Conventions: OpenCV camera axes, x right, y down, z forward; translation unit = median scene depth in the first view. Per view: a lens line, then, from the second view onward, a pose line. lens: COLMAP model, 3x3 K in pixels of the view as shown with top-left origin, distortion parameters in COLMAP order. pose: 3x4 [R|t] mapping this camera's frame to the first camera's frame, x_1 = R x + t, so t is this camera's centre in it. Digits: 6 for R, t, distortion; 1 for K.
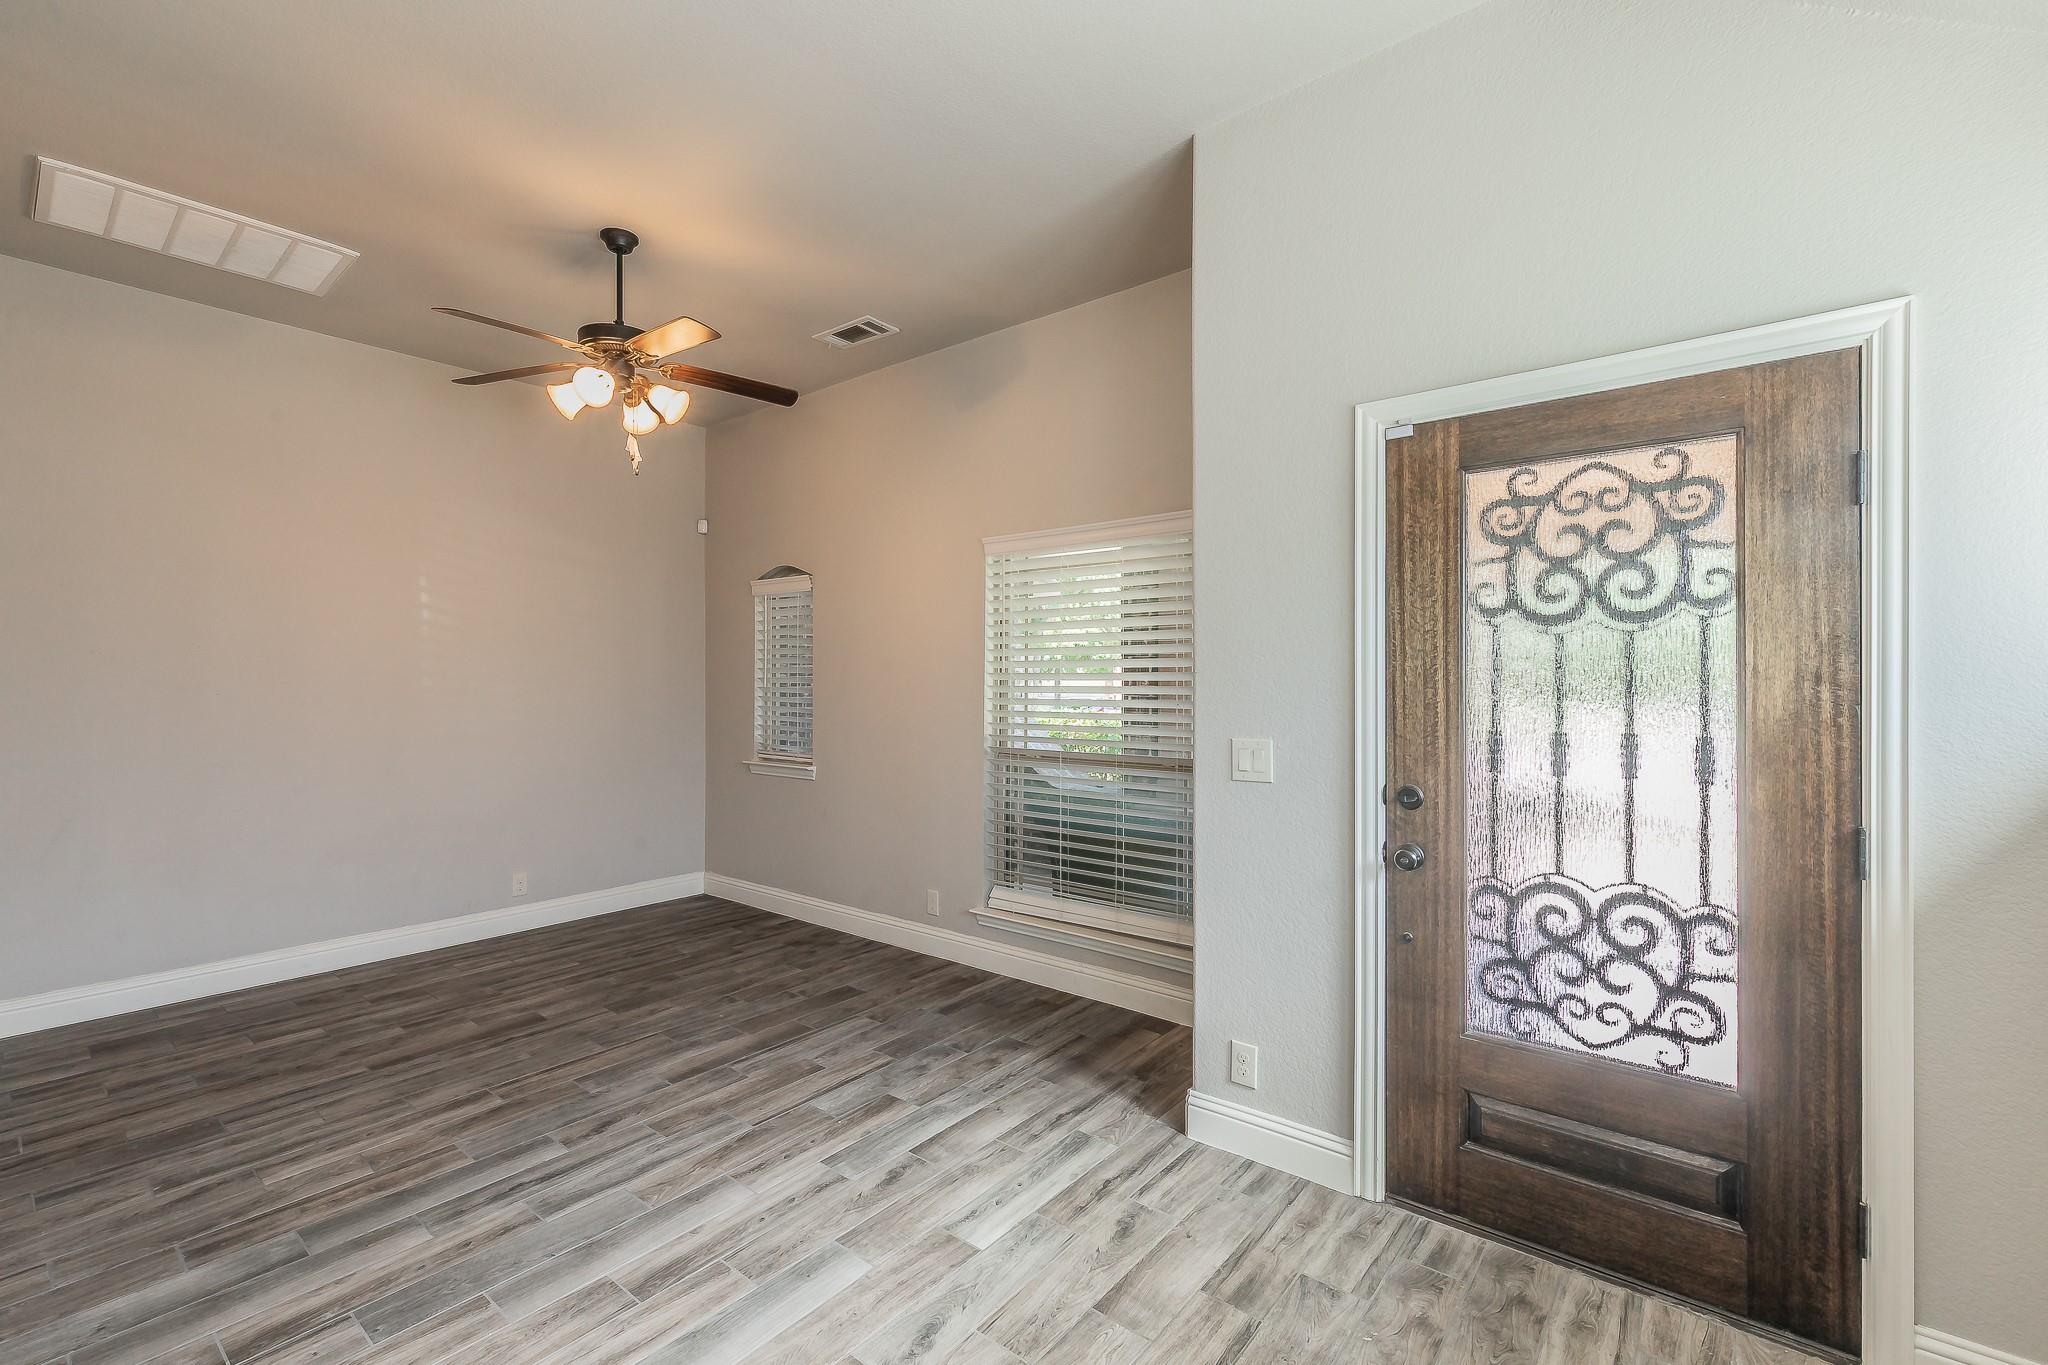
lens RADIAL K [[887.2, 0, 1027.0], [0, 887.2, 673.9], [0, 0, 1]] dist [-0.000546, -0.000095]
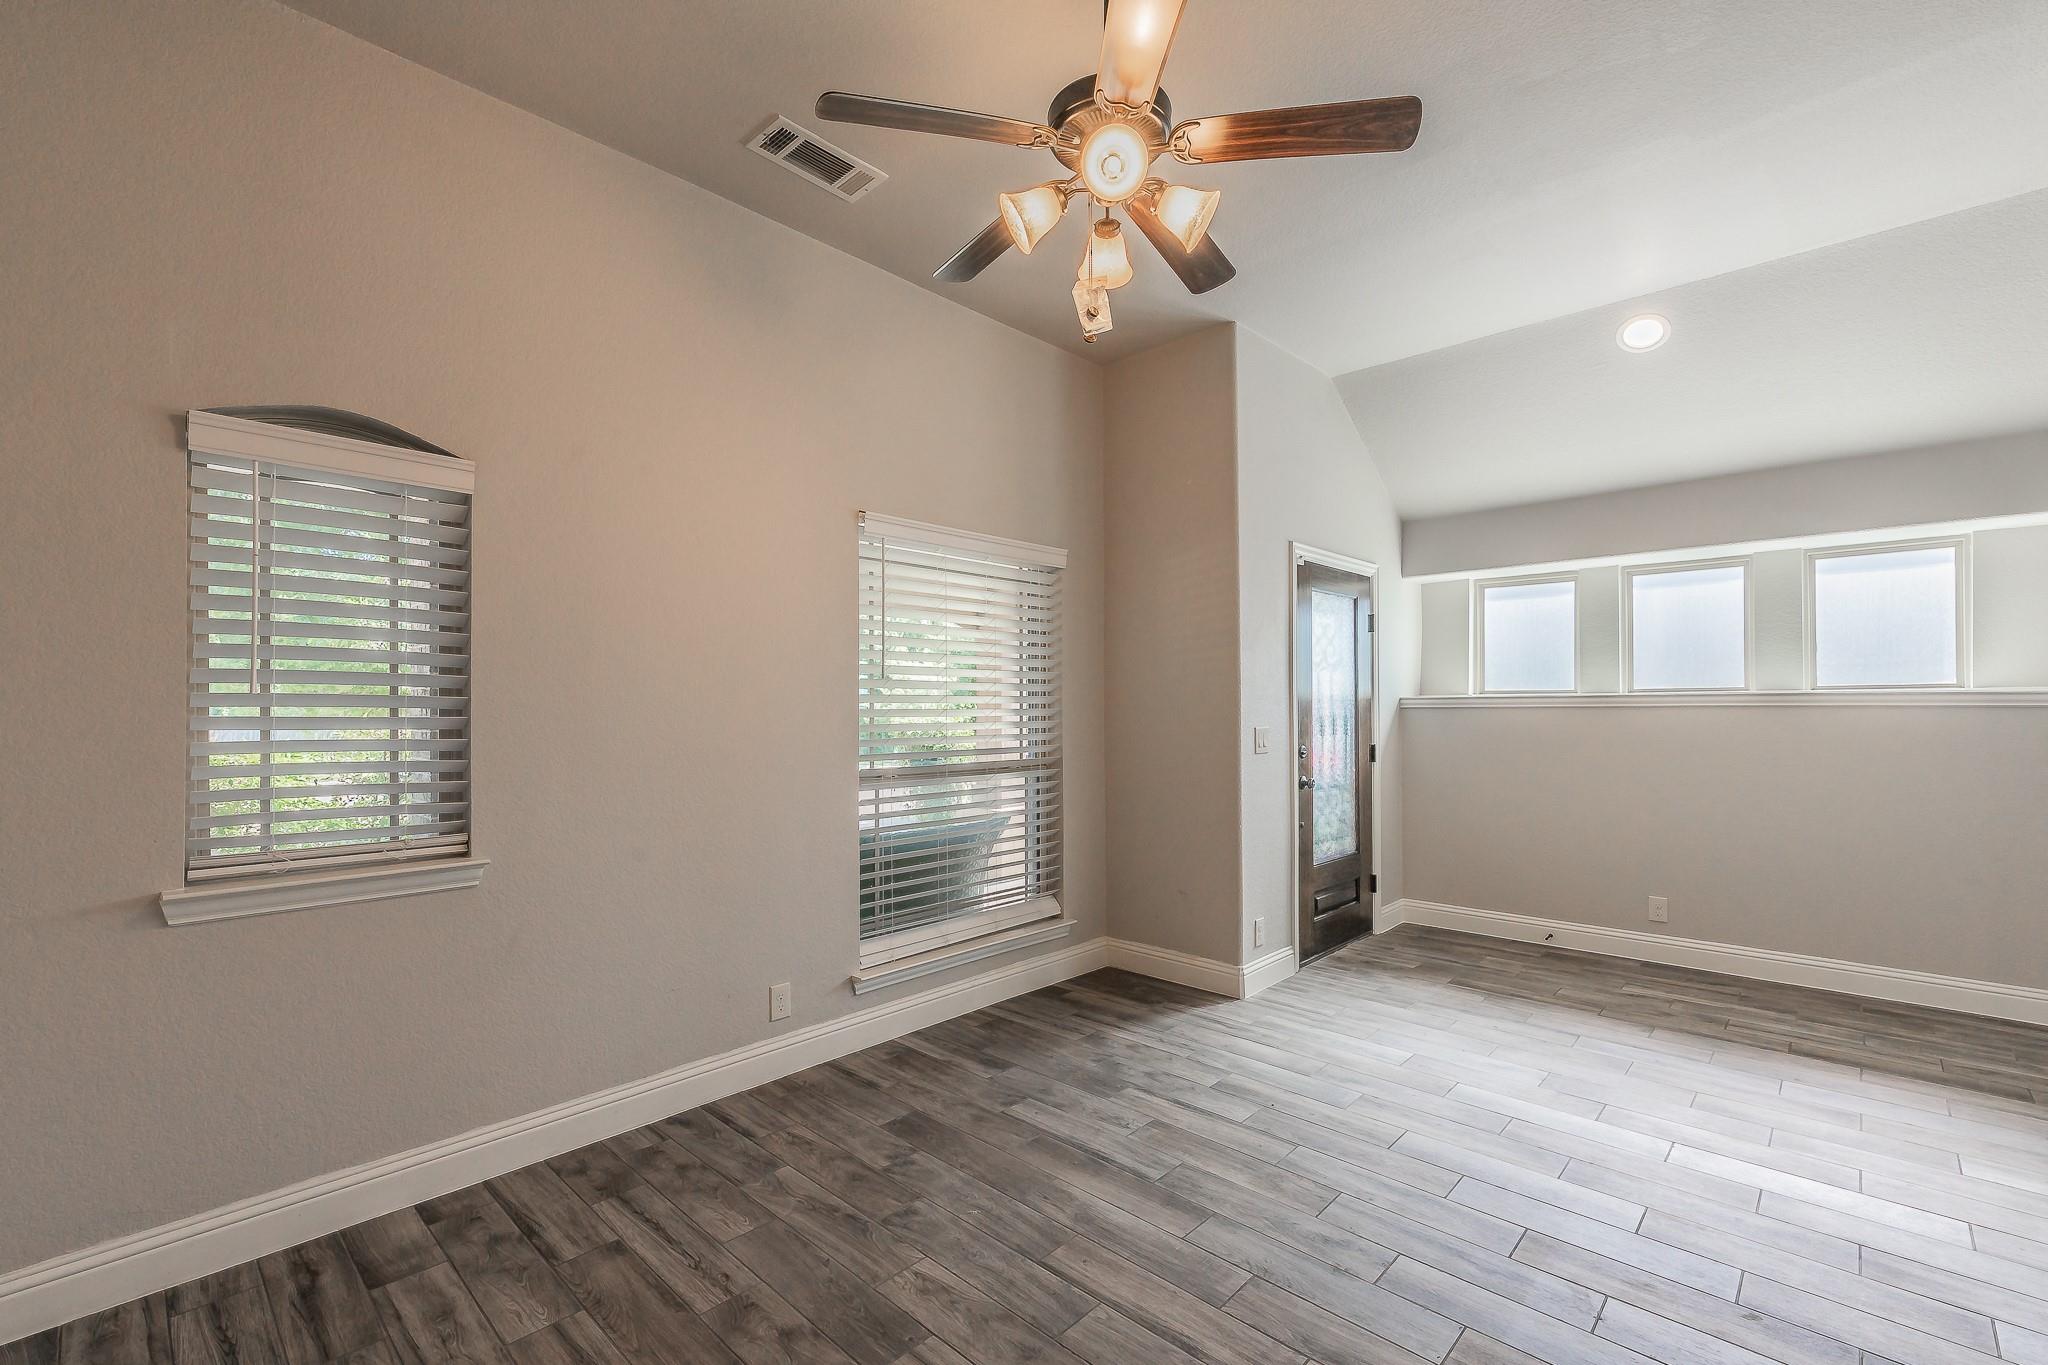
lens RADIAL K [[887.2, 0, 1023.7], [0, 887.2, 698.7], [0, 0, 1]] dist [-0.000546, -0.000095]
pose [[0.078815, 0.009922, 0.996840, -0.974340], [-0.001623, 0.999950, -0.009824, 0.028889], [-0.996888, -0.000844, 0.078827, 0.921360]]
